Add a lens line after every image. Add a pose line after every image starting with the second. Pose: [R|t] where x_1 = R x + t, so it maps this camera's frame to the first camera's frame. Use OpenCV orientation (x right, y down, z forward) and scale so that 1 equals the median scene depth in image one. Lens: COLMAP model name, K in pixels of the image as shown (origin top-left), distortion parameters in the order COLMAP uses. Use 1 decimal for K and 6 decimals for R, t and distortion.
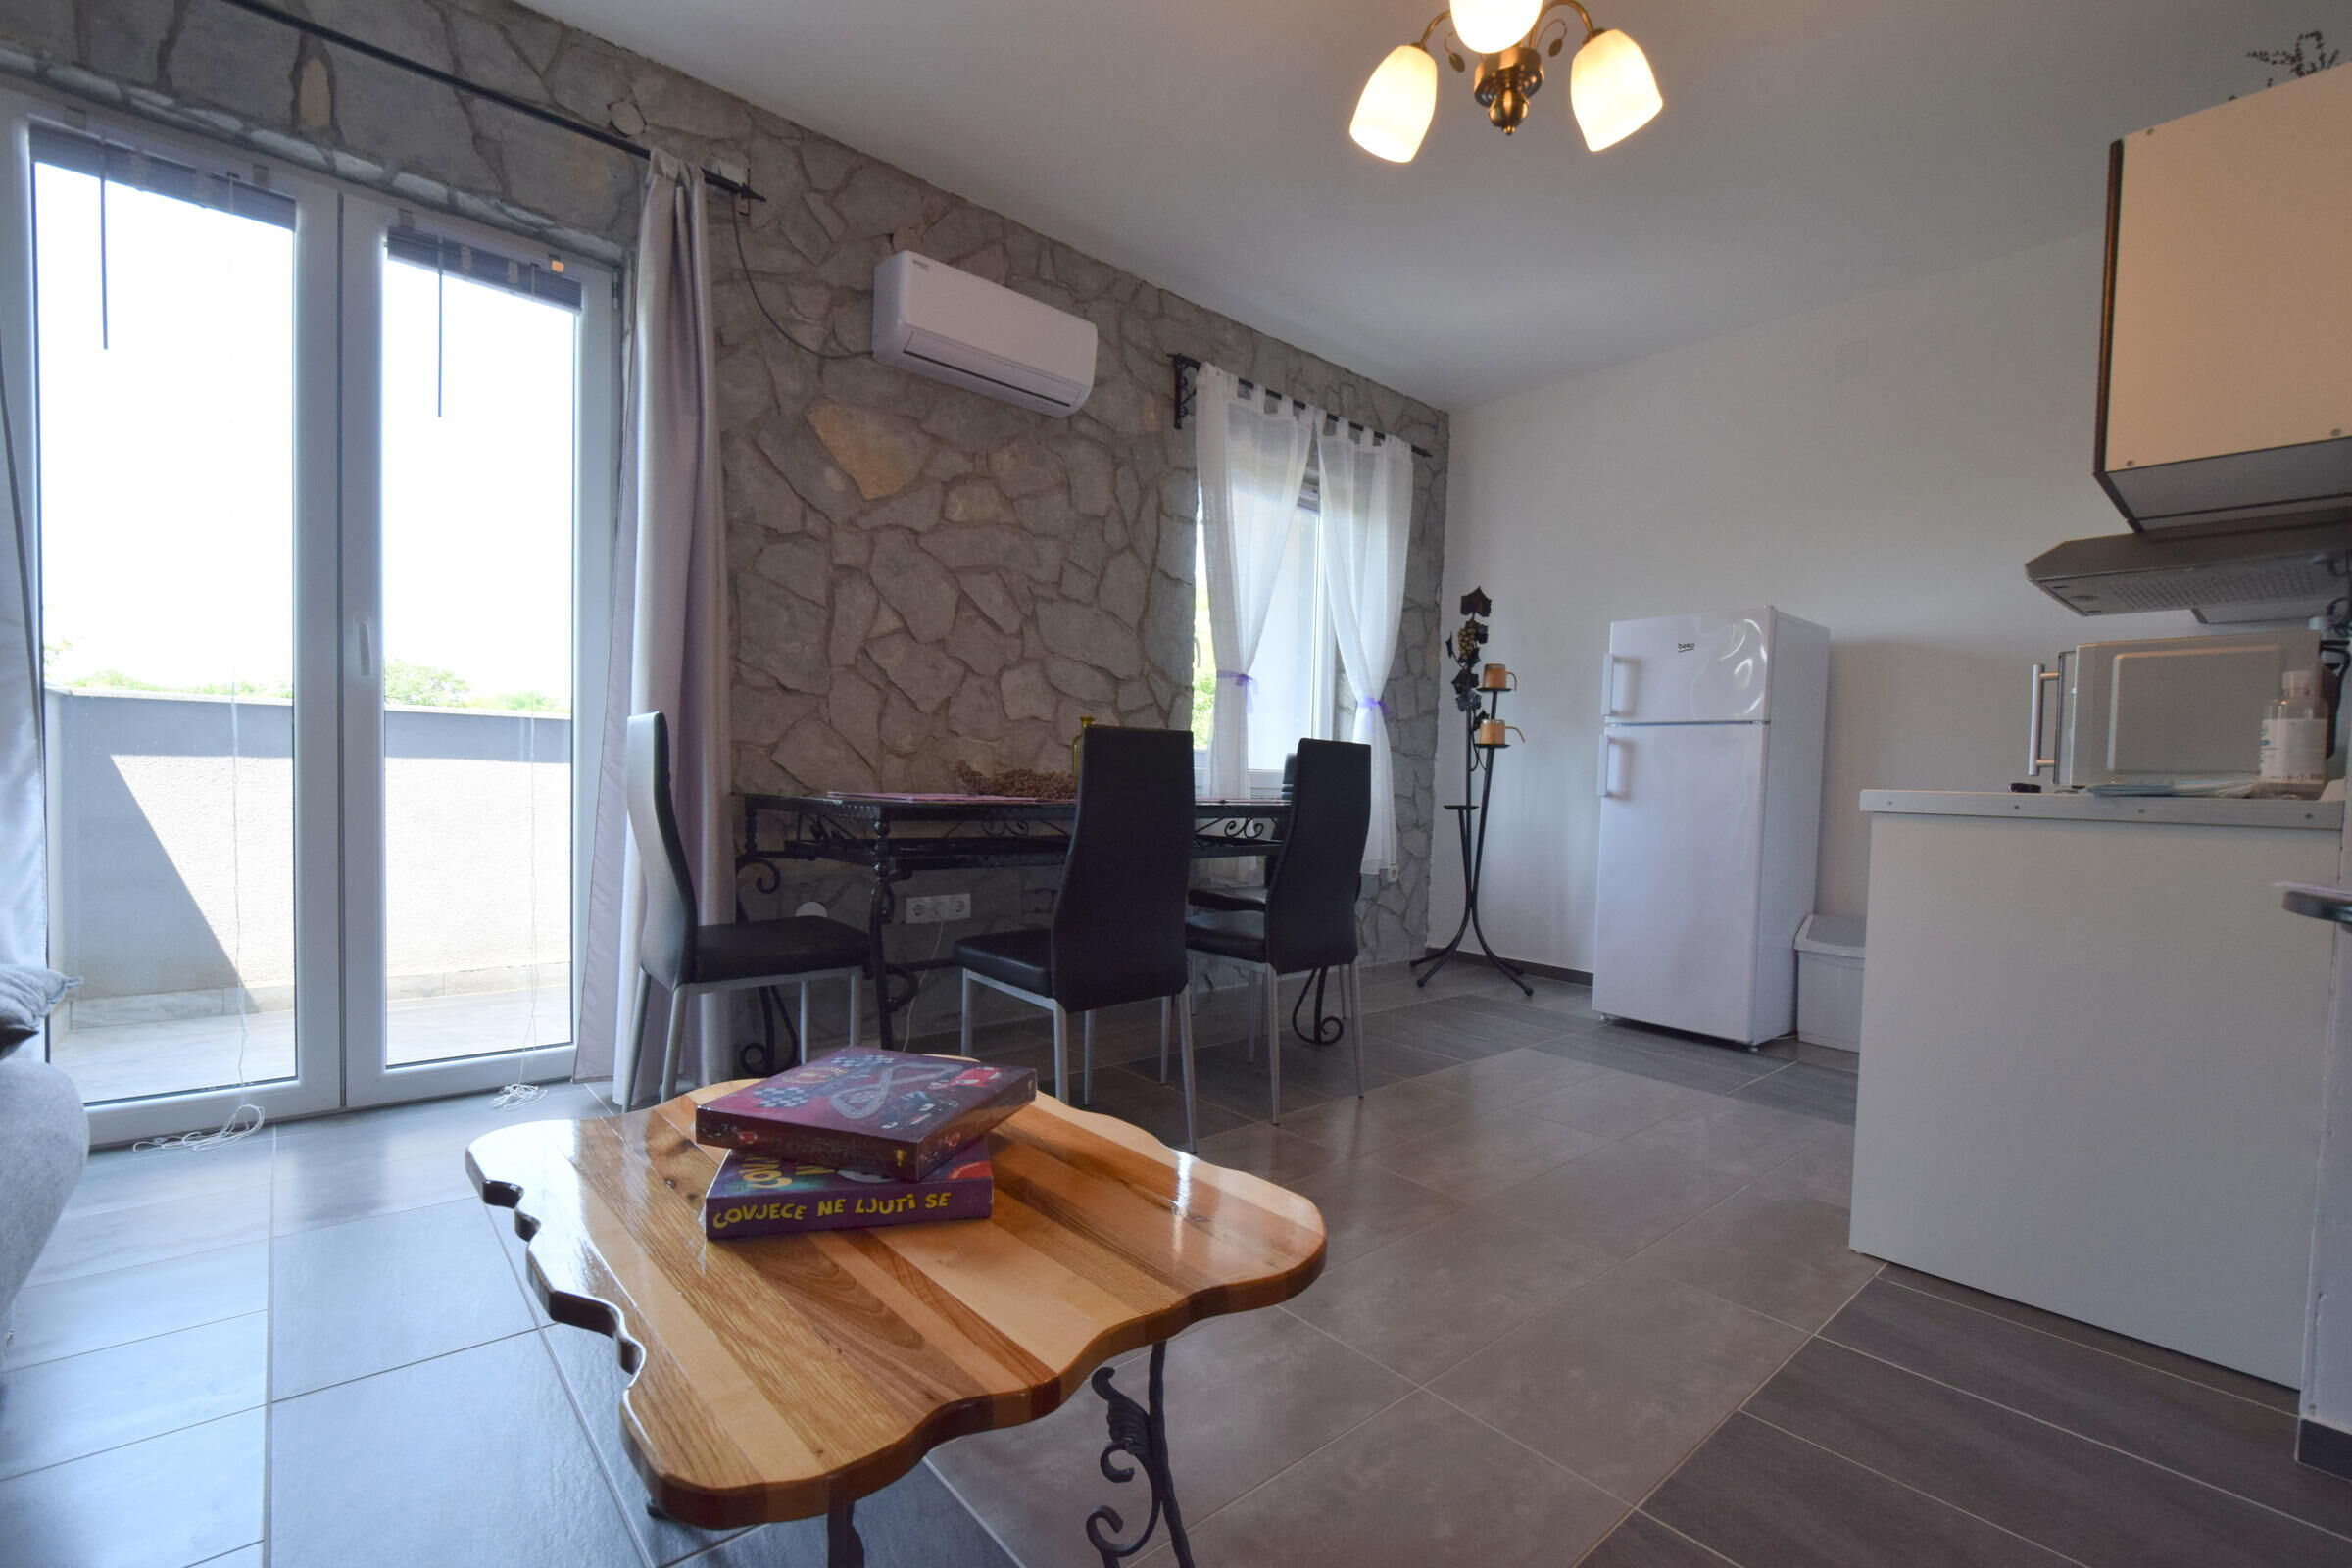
lens RADIAL K [[1023.6, 0, 1180.7], [0, 1023.6, 820.0], [0, 0, 1]] dist [0.007723, -0.008397]
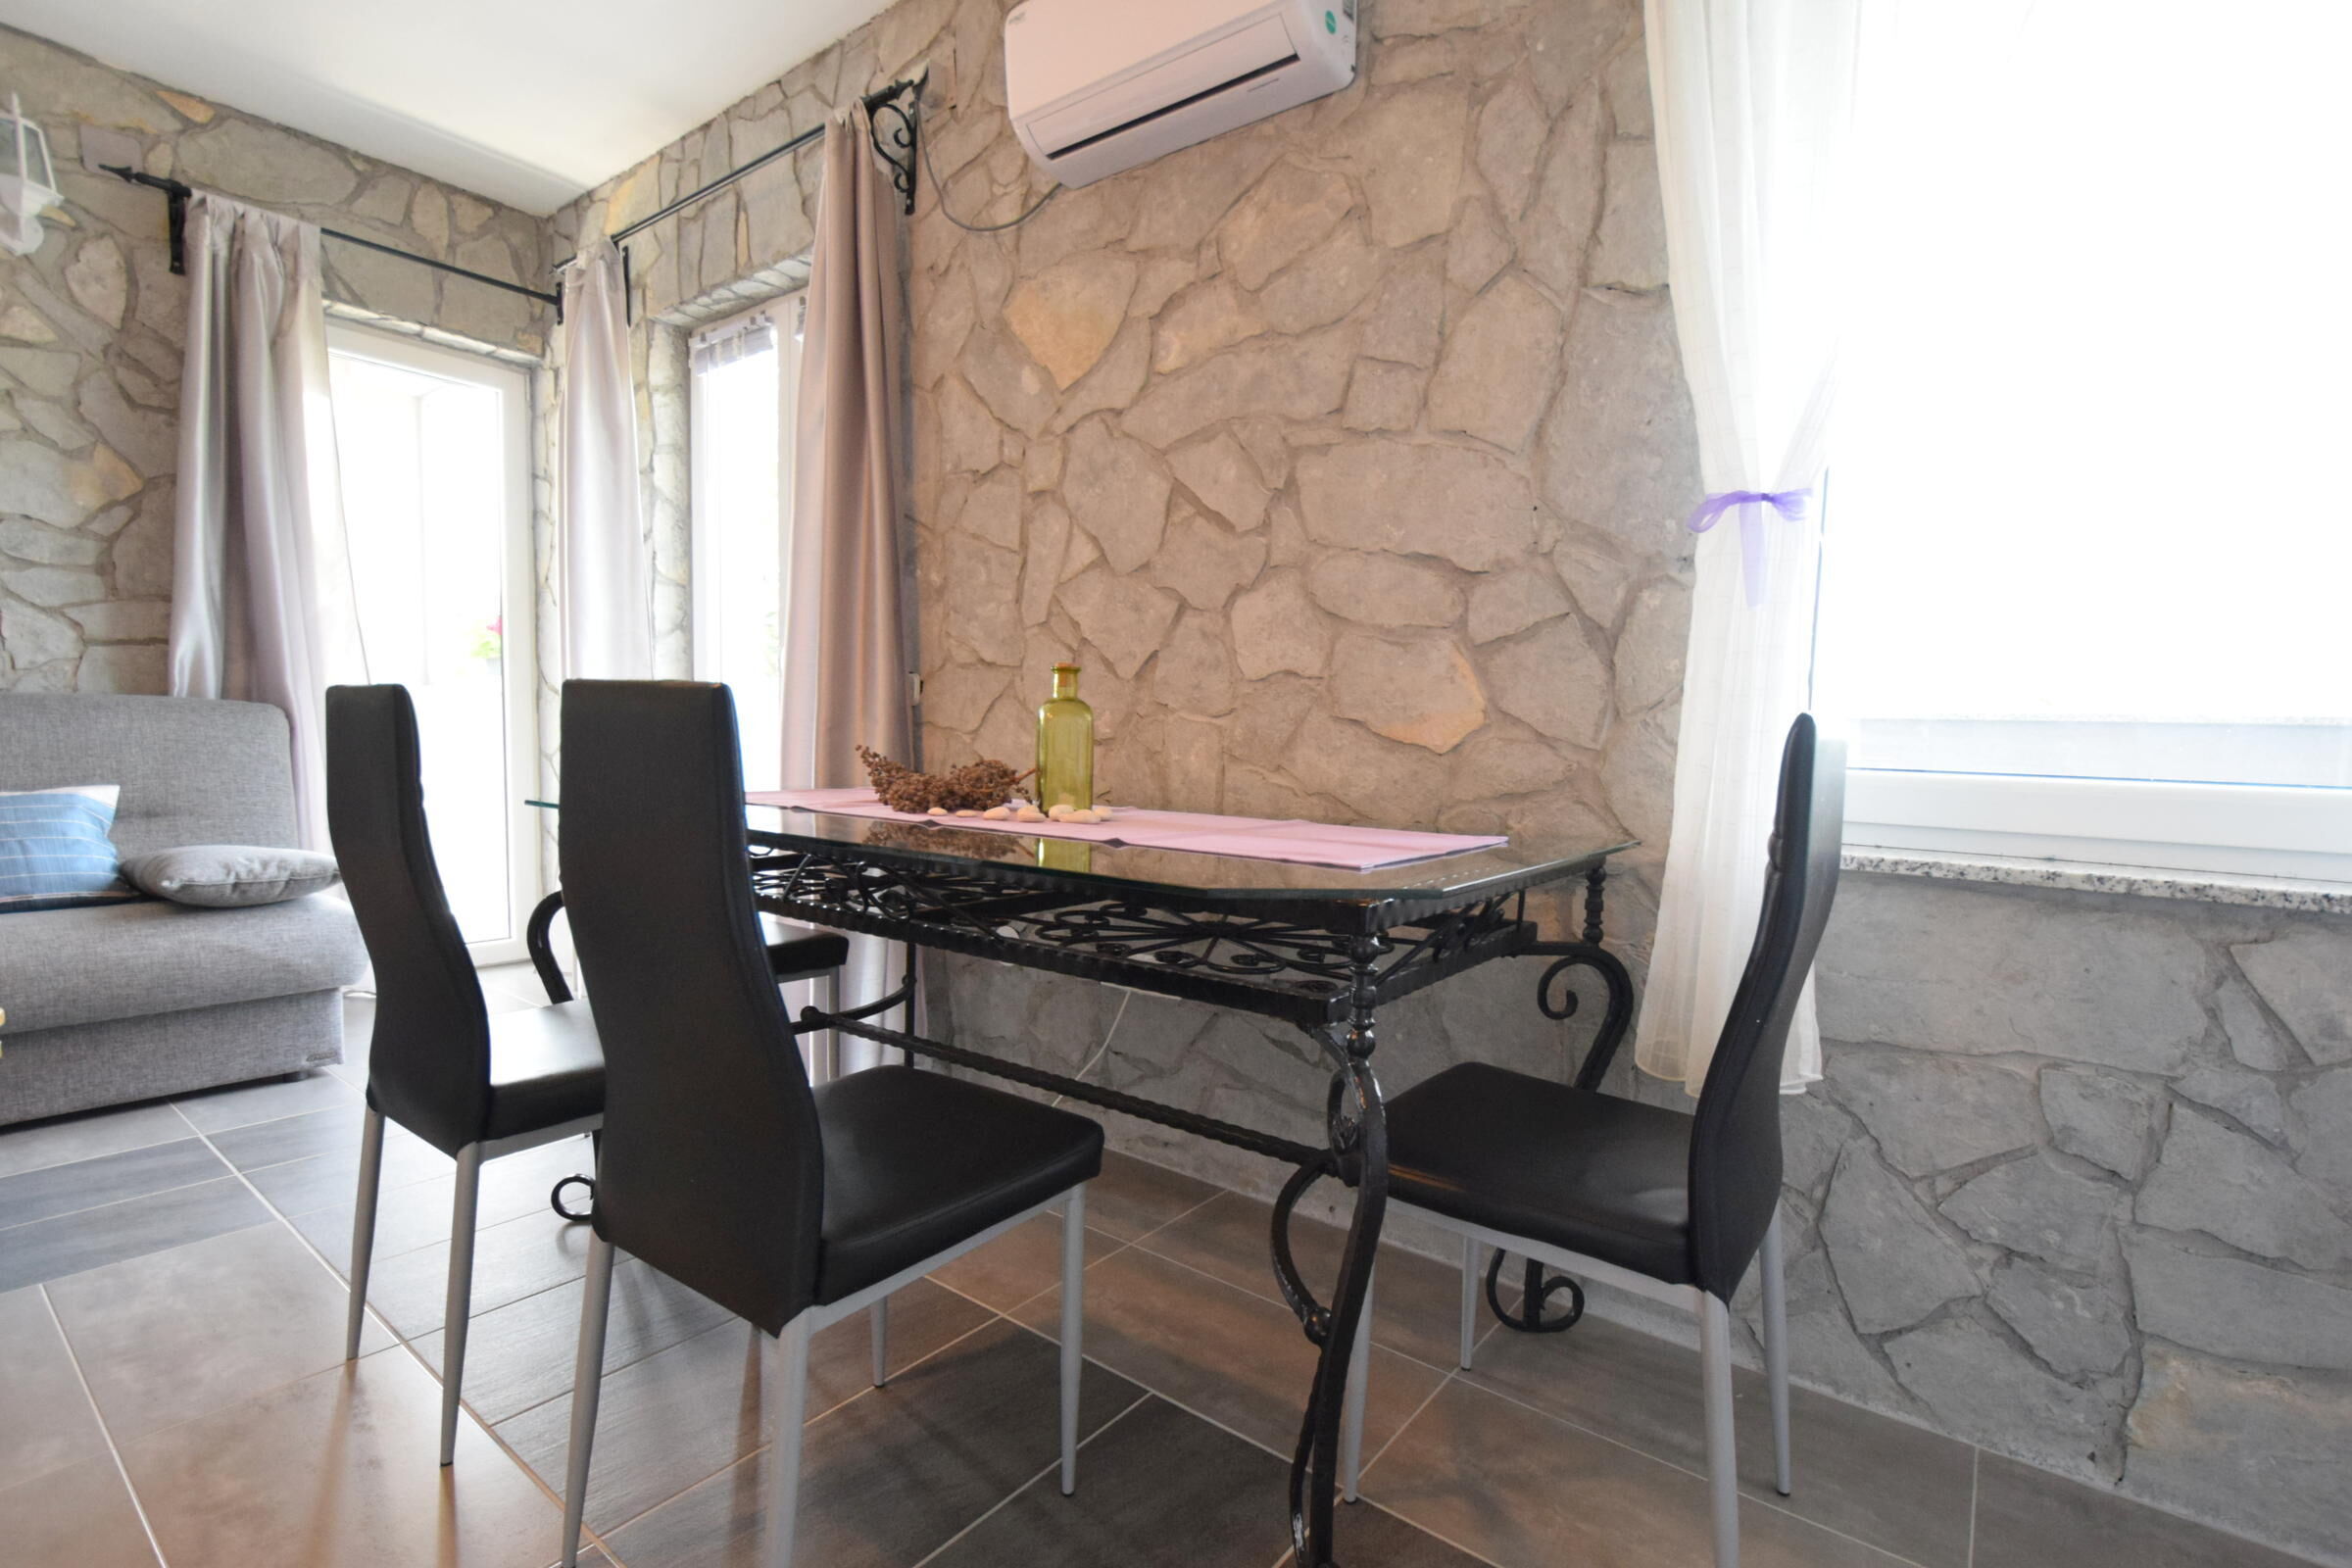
lens RADIAL K [[1077.6, 0, 1187.8], [0, 1077.6, 821.9], [0, 0, 1]] dist [0.008441, -0.009544]
pose [[0.201329, 0.057973, -0.977807, 0.422323], [-0.062280, 0.996985, 0.046286, -0.043242], [0.977542, 0.051579, 0.204333, 0.837850]]
